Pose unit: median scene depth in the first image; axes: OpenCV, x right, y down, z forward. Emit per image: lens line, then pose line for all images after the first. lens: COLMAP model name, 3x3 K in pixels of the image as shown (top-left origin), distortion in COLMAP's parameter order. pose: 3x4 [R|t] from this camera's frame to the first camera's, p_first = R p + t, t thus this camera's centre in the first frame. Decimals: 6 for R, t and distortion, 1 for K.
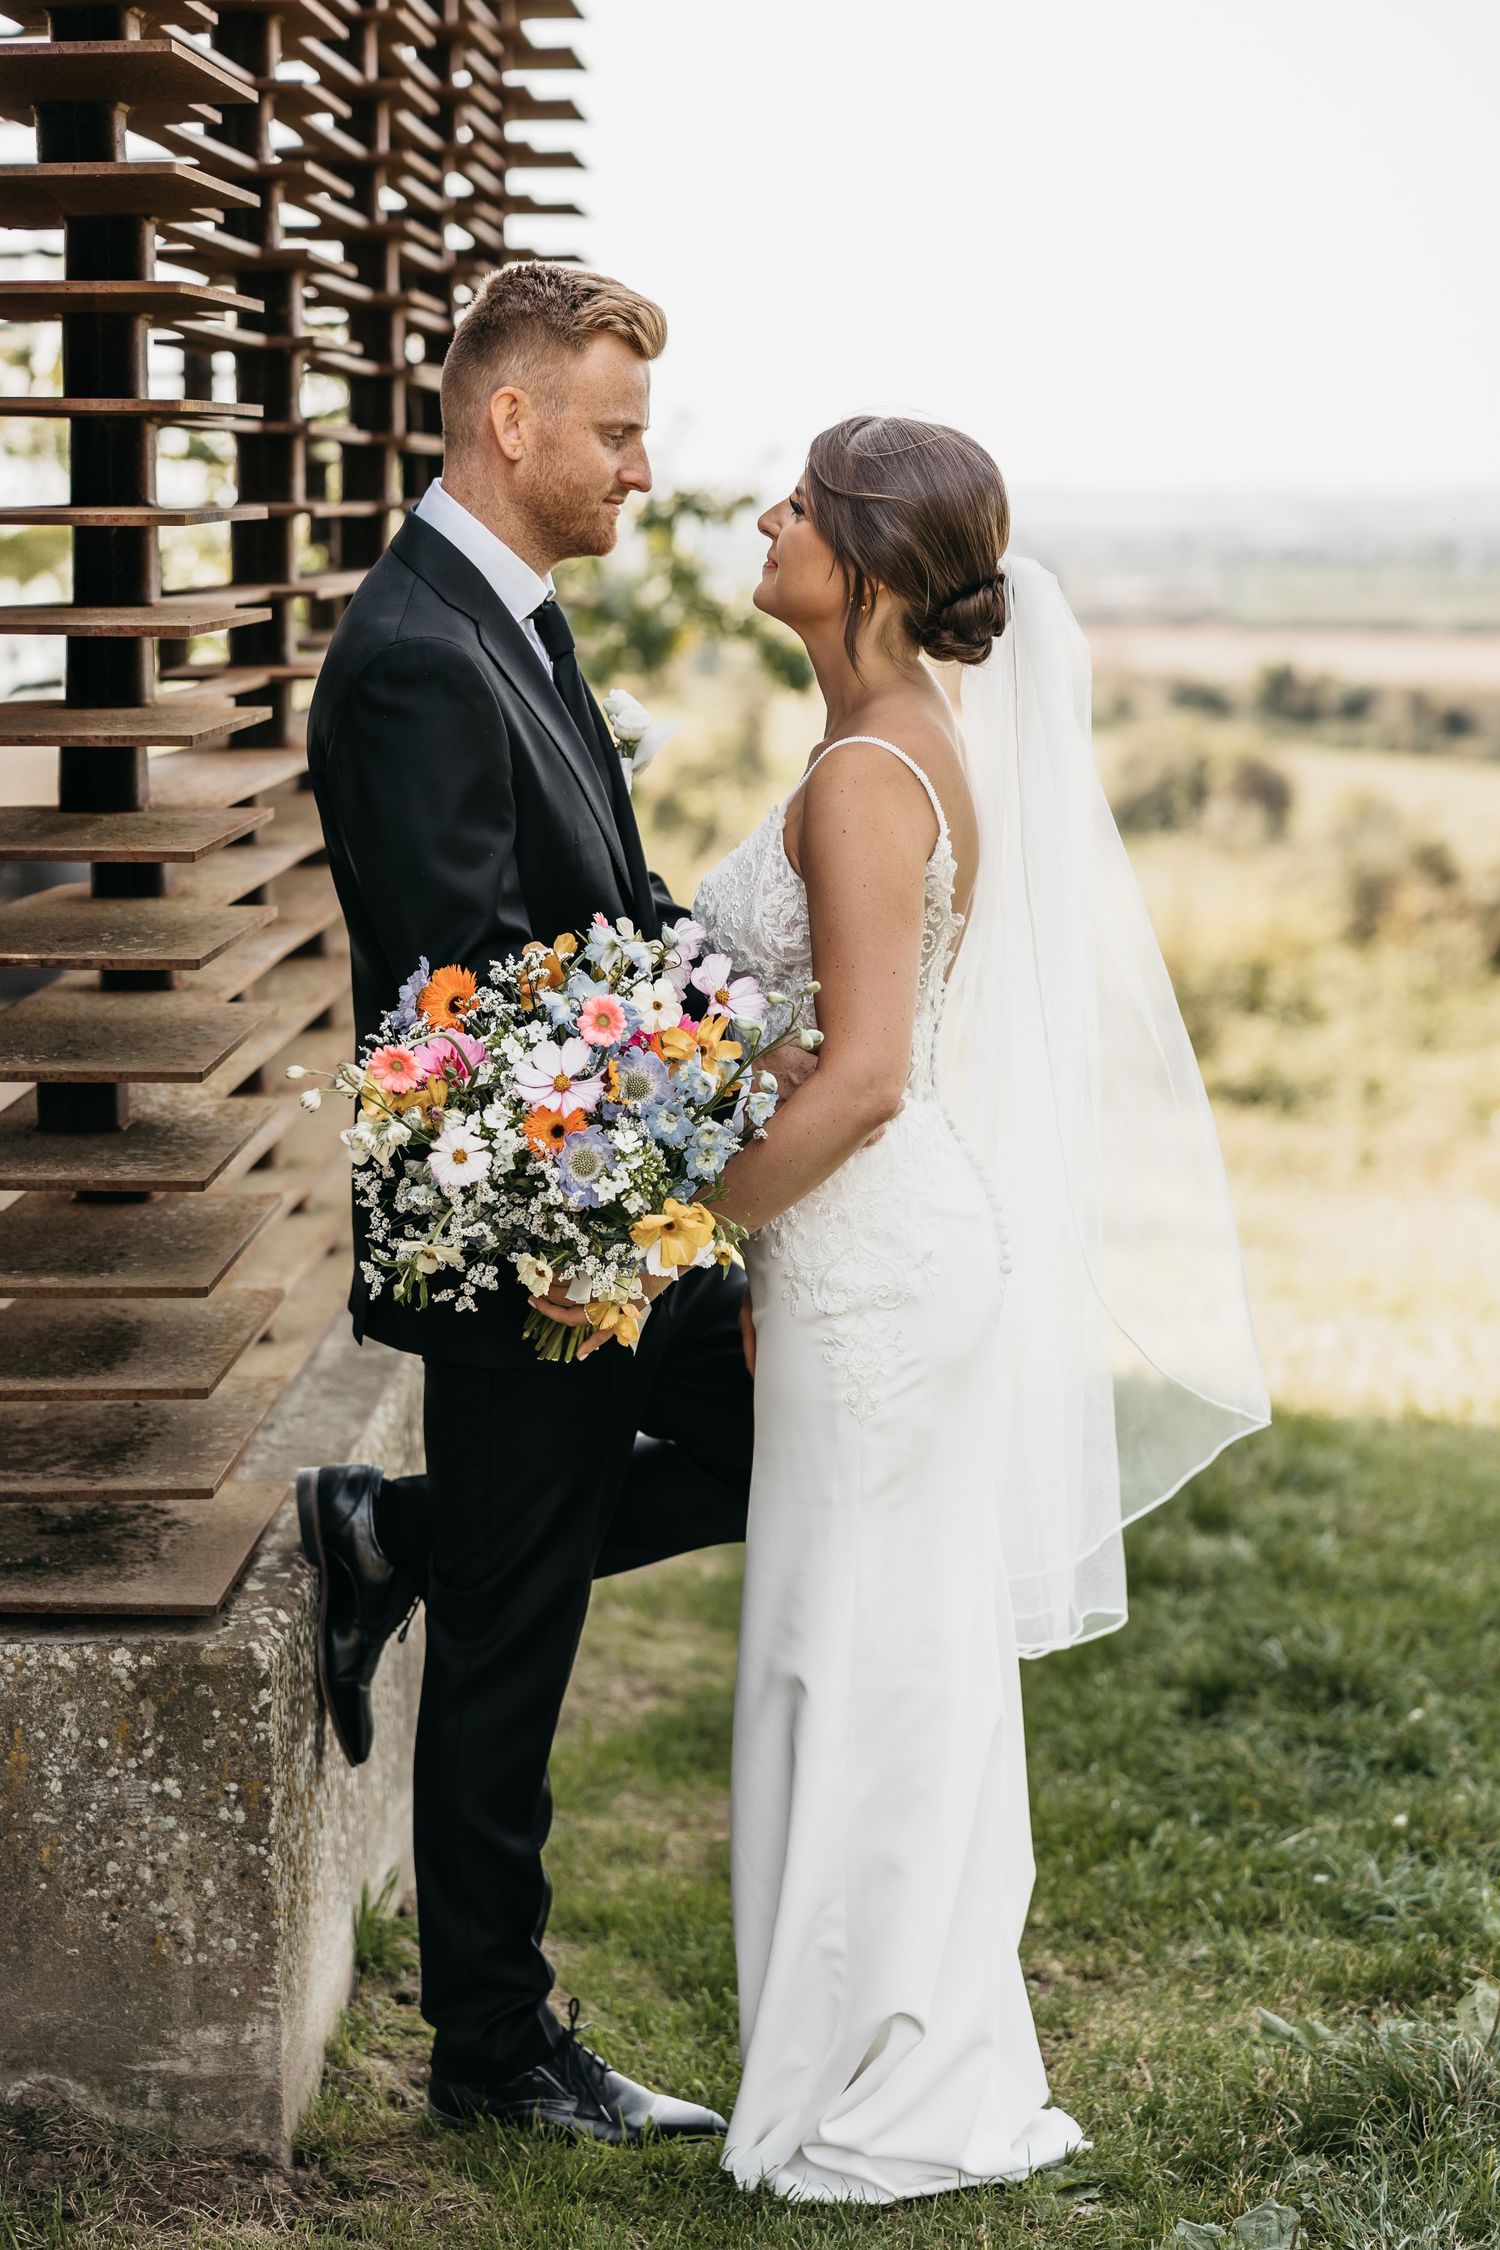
lens RADIAL K [[4419.3, 0, 747.8], [0, 4419.3, 1131.3], [0, 0, 1]] dist [0.052153, 0.000000]
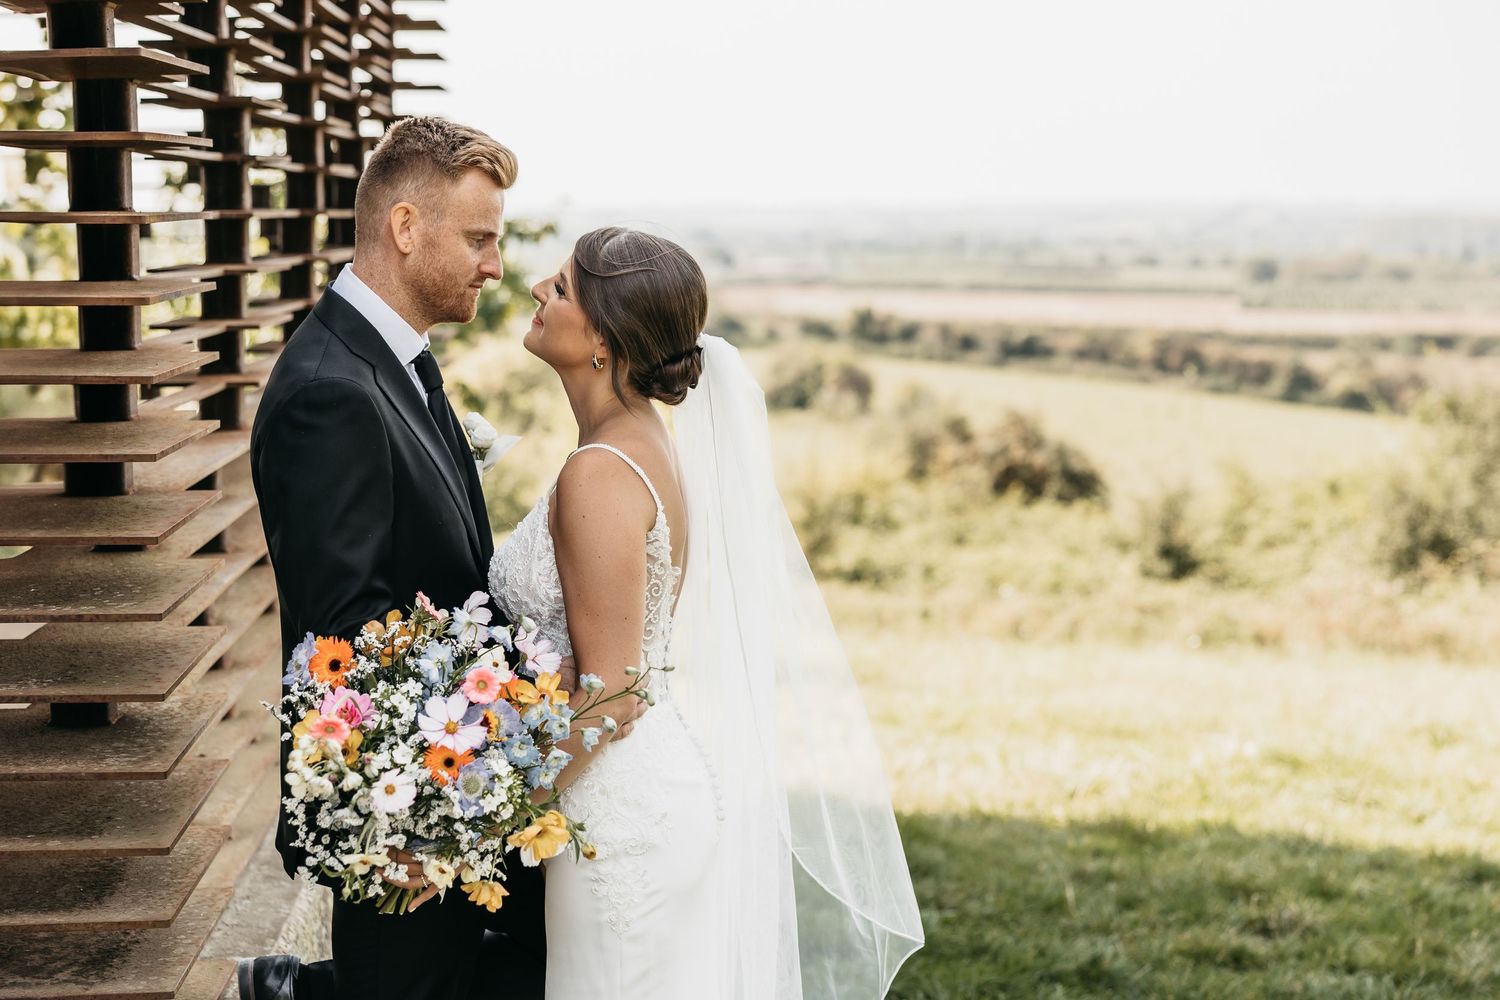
lens RADIAL K [[2626.6, 0, 756.2], [0, 2626.6, 495.2], [0, 0, 1]] dist [0.035100, 0.000000]
pose [[0.996926, -0.008987, 0.077829, -0.001211], [0.011662, 0.999355, -0.033977, -0.040654], [-0.077473, 0.034780, 0.996388, 0.139523]]
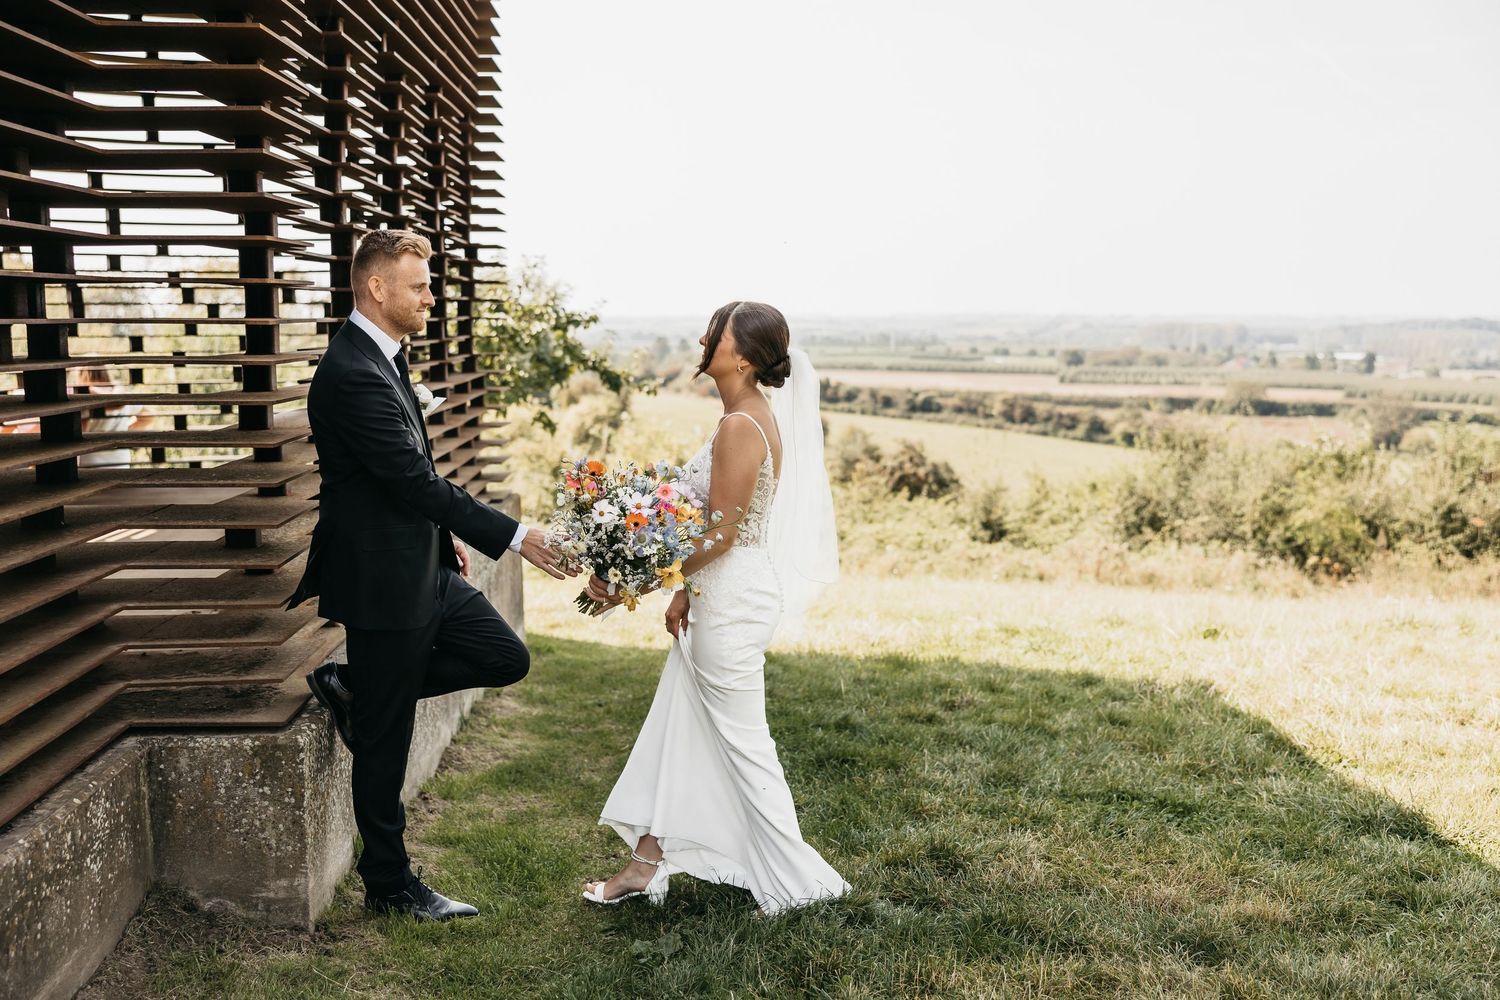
lens RADIAL K [[1646.7, 0, 762.7], [0, 1646.7, 490.4], [0, 0, 1]] dist [0.024569, 0.000000]
pose [[0.996614, -0.003988, 0.082127, 0.080172], [0.007148, 0.999244, -0.038226, 0.005830], [-0.081912, 0.038684, 0.995889, -0.028878]]
